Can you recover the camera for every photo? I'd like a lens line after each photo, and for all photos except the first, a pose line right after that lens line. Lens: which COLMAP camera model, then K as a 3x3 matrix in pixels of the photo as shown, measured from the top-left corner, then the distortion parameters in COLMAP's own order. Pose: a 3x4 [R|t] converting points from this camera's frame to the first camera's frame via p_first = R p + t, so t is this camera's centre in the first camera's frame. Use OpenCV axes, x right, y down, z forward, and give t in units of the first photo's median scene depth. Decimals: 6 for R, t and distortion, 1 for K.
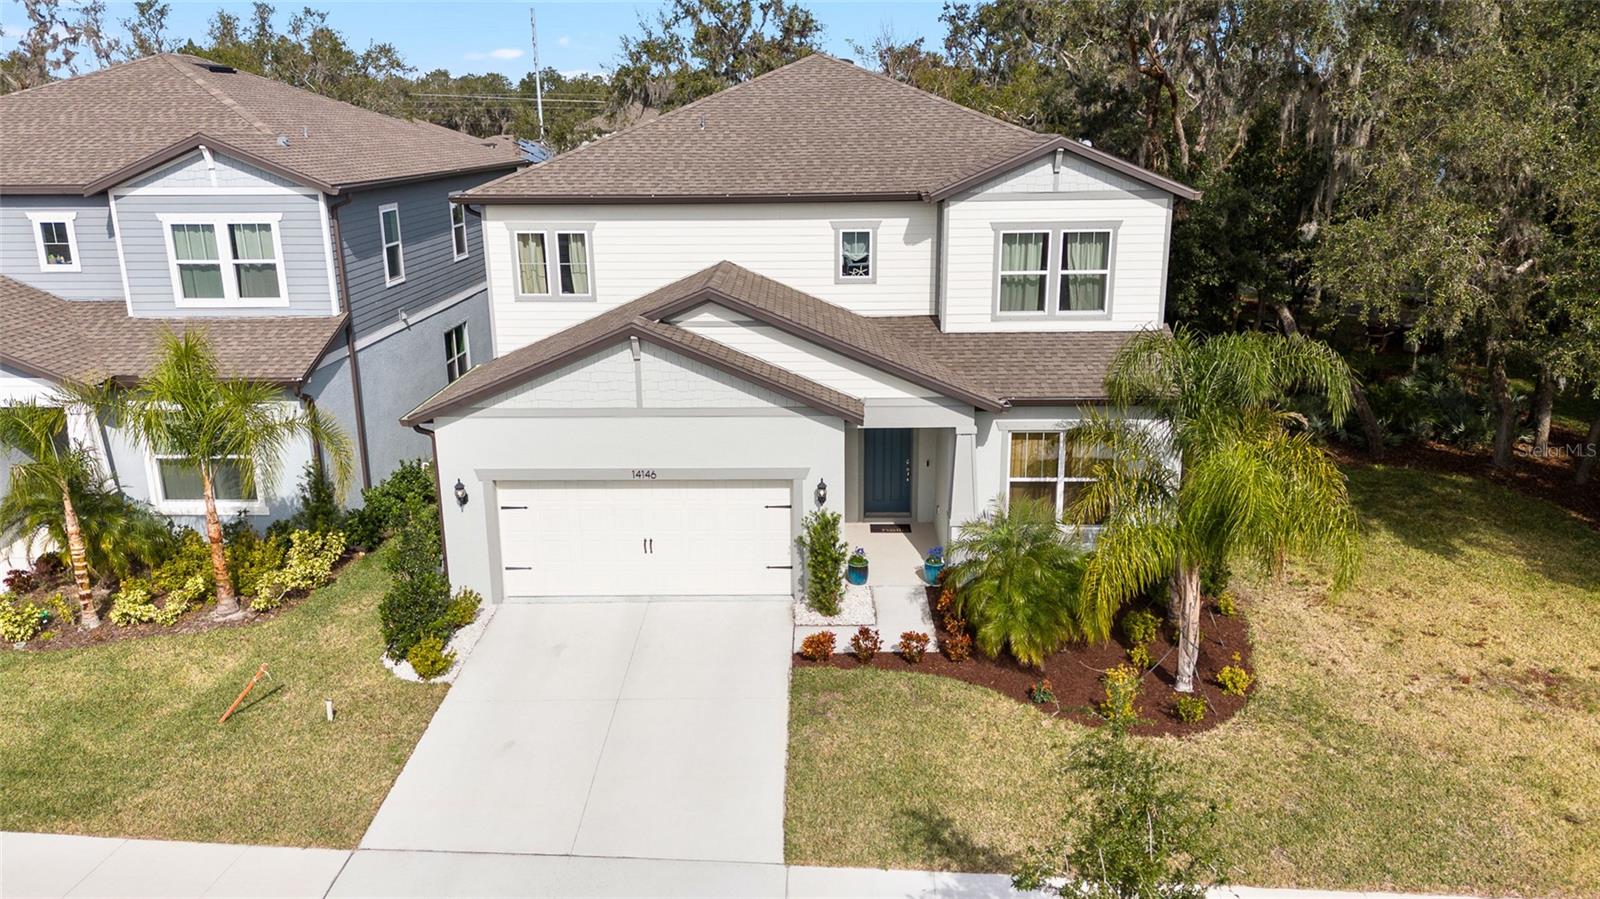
lens RADIAL K [[1182.0, 0, 800.0], [0, 1182.0, 449.5], [0, 0, 1]] dist [0.064931, -0.064266]
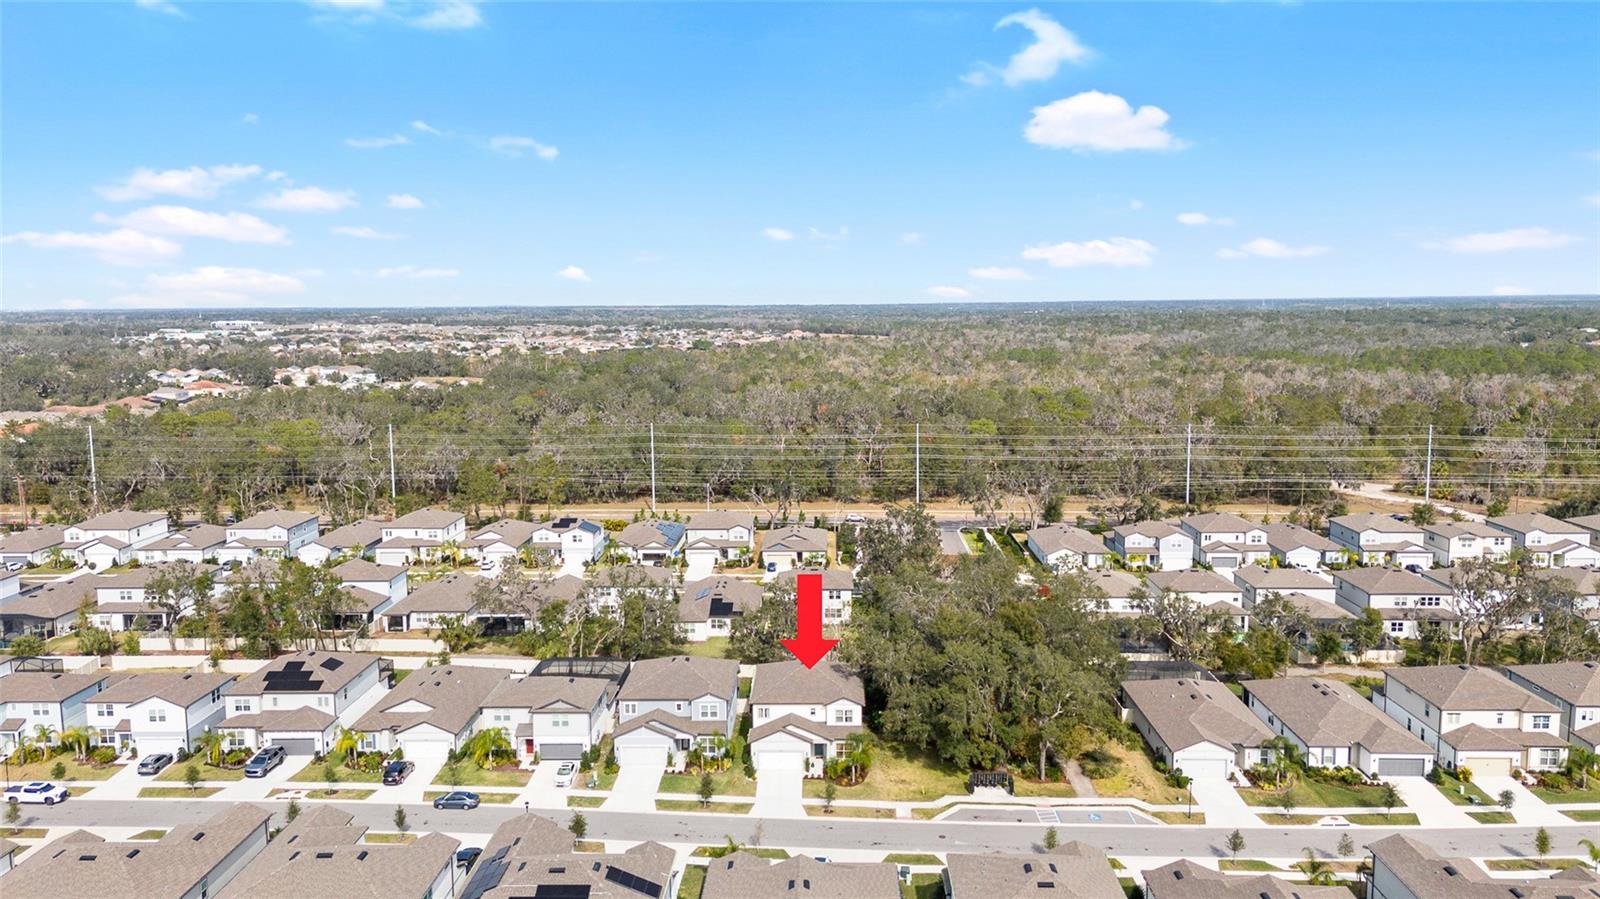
lens RADIAL K [[1182.0, 0, 800.0], [0, 1182.0, 449.5], [0, 0, 1]] dist [0.064931, -0.064266]
pose [[0.999981, 0.001427, -0.006055, 0.015014], [-0.002273, 0.989863, -0.142006, -0.649819], [0.005791, 0.142017, 0.989847, -5.390283]]
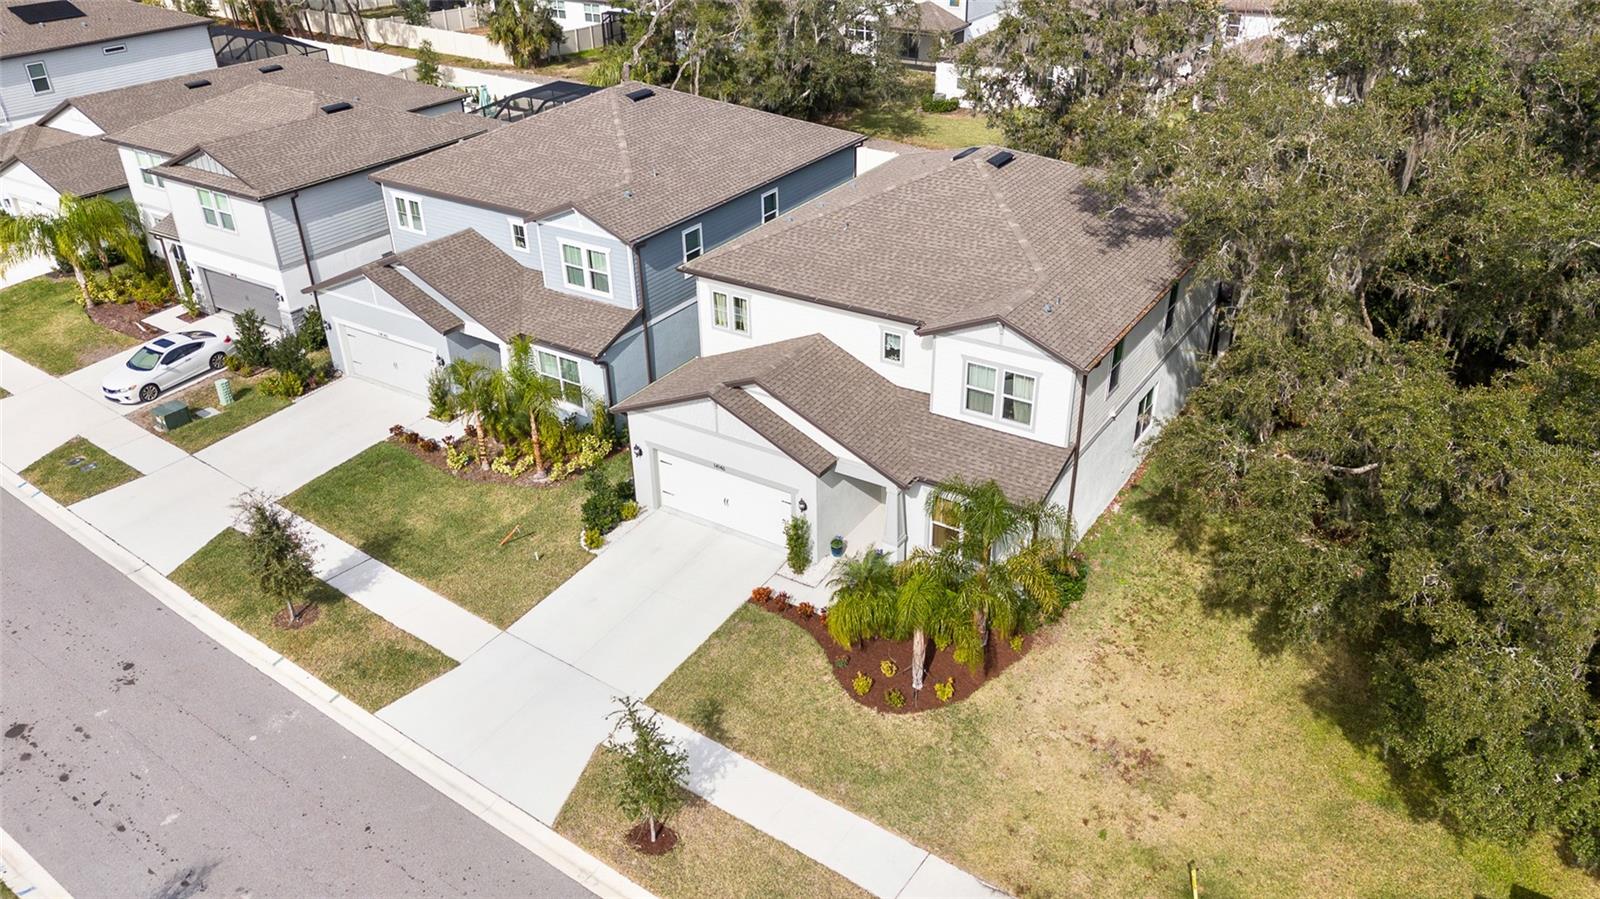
lens RADIAL K [[1182.0, 0, 800.0], [0, 1182.0, 449.5], [0, 0, 1]] dist [0.064931, -0.064266]
pose [[0.851772, 0.254401, -0.458001, 0.687431], [-0.131725, 0.950101, 0.282766, -0.461870], [0.507083, -0.180522, 0.842780, -0.374429]]
